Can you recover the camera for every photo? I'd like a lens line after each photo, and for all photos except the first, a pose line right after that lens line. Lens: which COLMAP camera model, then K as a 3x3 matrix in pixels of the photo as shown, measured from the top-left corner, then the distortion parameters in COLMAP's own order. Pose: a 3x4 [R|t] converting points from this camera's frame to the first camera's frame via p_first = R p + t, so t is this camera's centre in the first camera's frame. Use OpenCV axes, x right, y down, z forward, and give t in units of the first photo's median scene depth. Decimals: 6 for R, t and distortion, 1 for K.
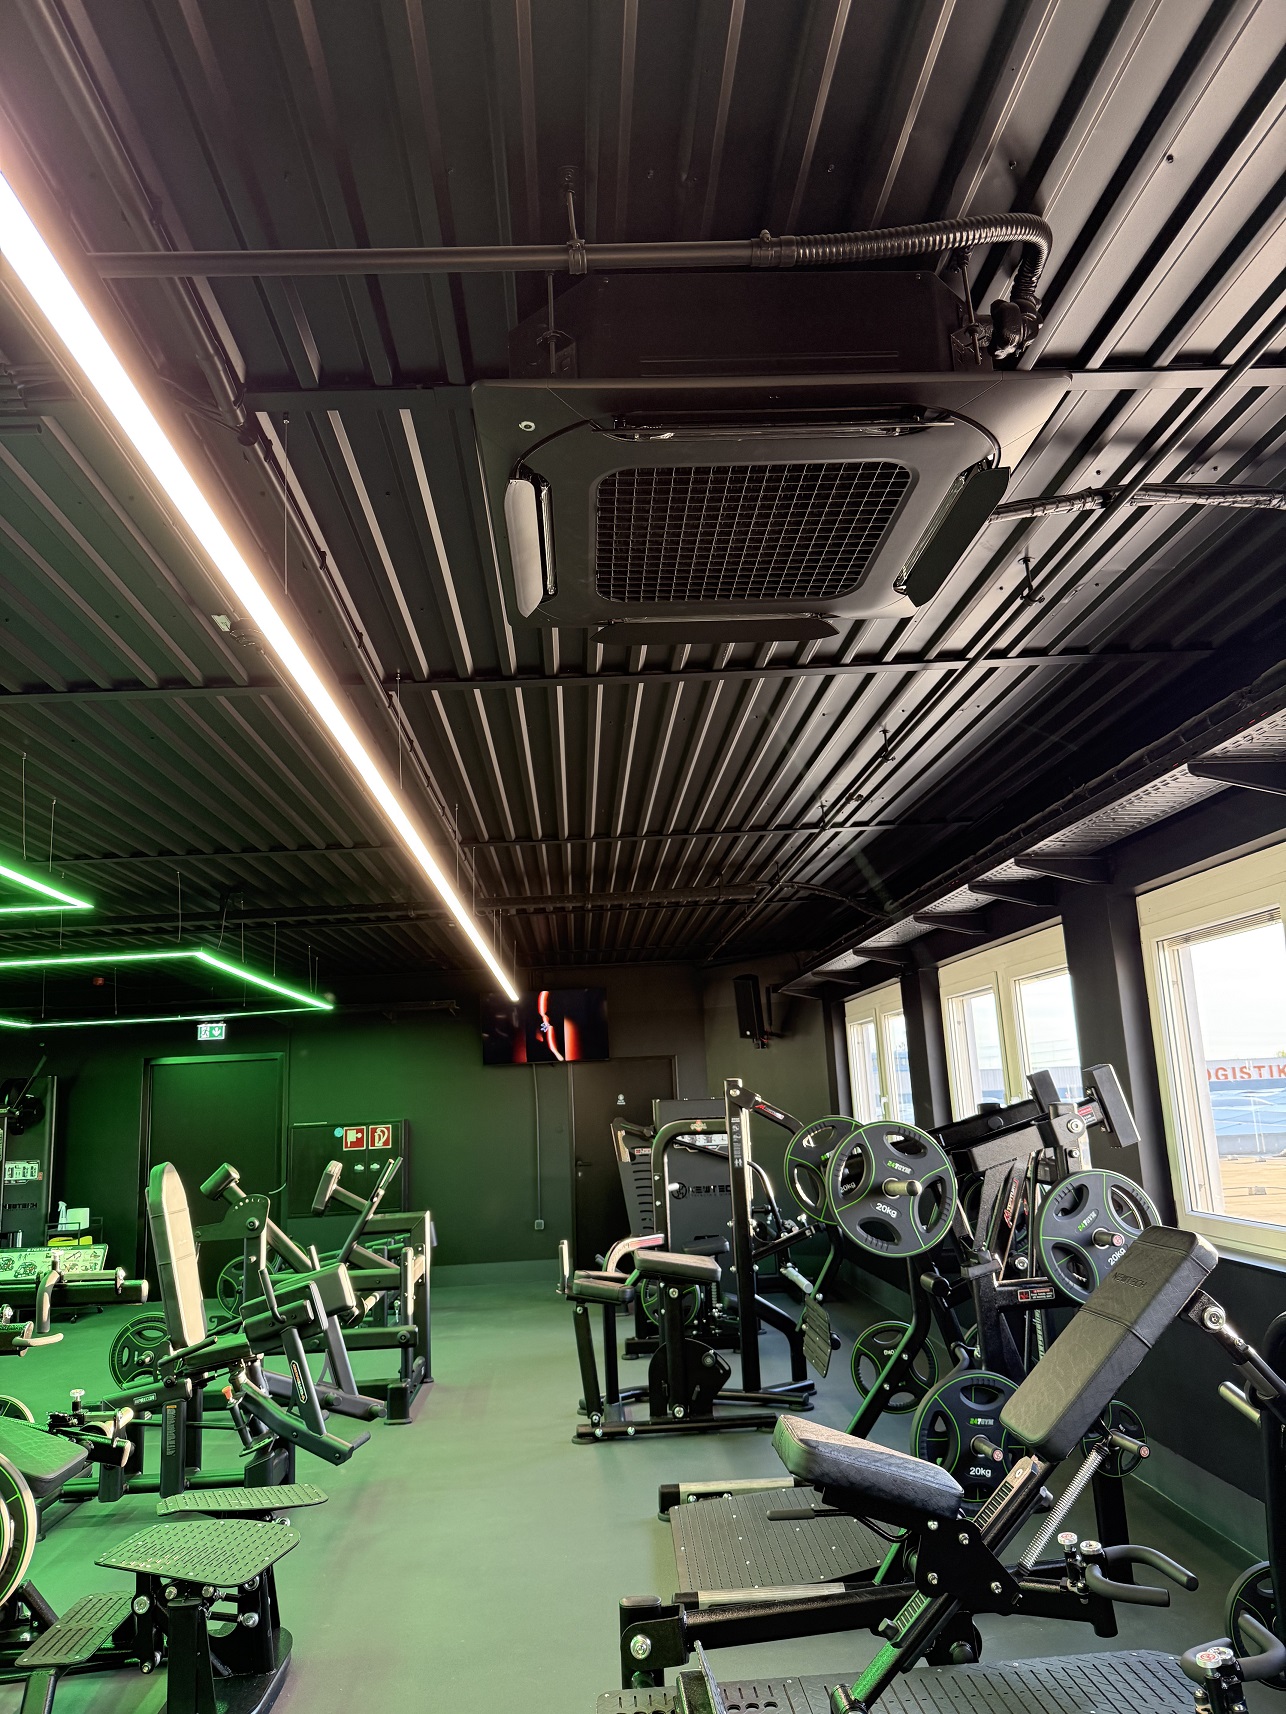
lens RADIAL K [[1196.5, 0, 643.0], [0, 1196.5, 857.0], [0, 0, 1]] dist [0.000143, -0.001163]
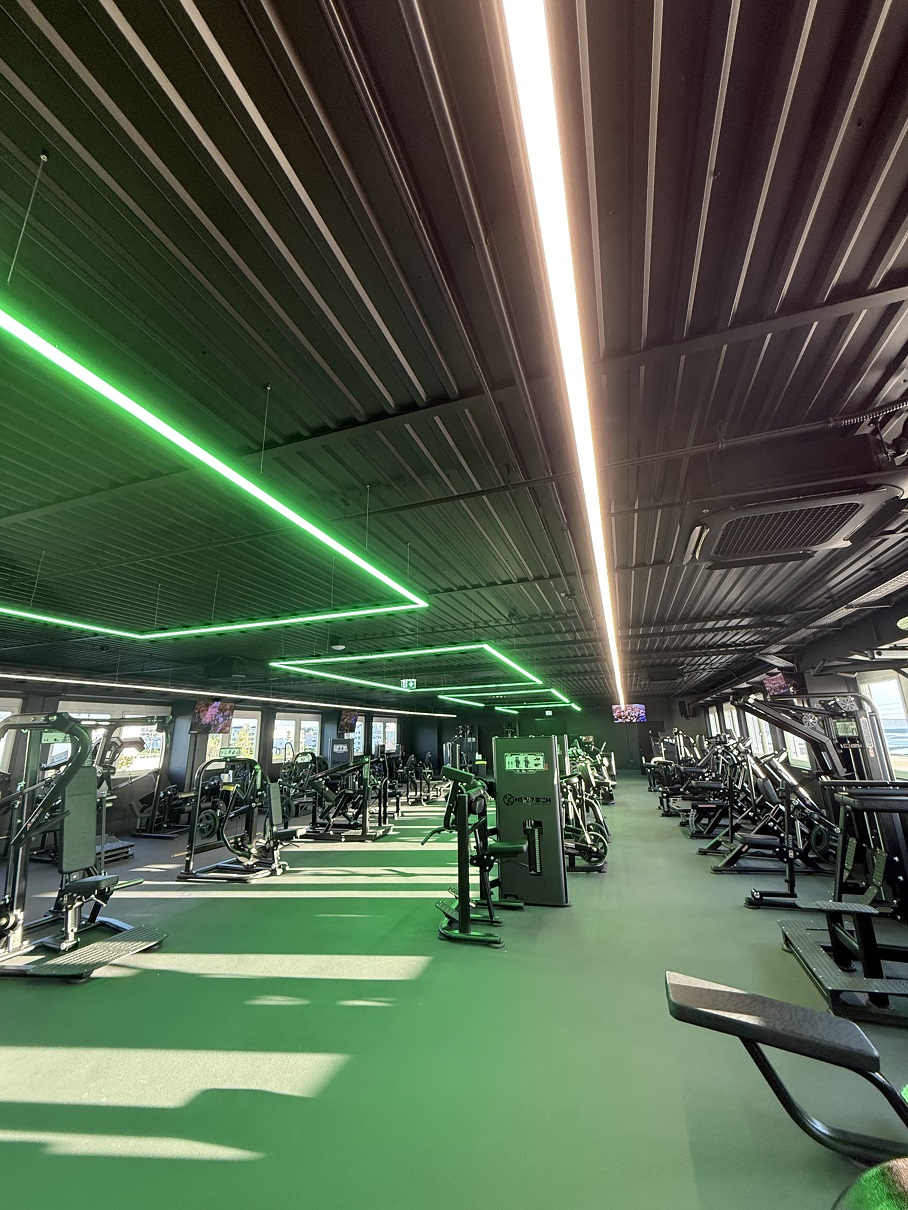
lens RADIAL K [[480.5, 0, 454.0], [0, 480.5, 605.0], [0, 0, 1]] dist [0.000012, -0.000006]
pose [[0.925799, -0.070740, -0.371338, 0.000460], [0.052468, 0.996873, -0.059093, -0.201761], [0.374357, 0.035224, 0.926615, -0.954593]]
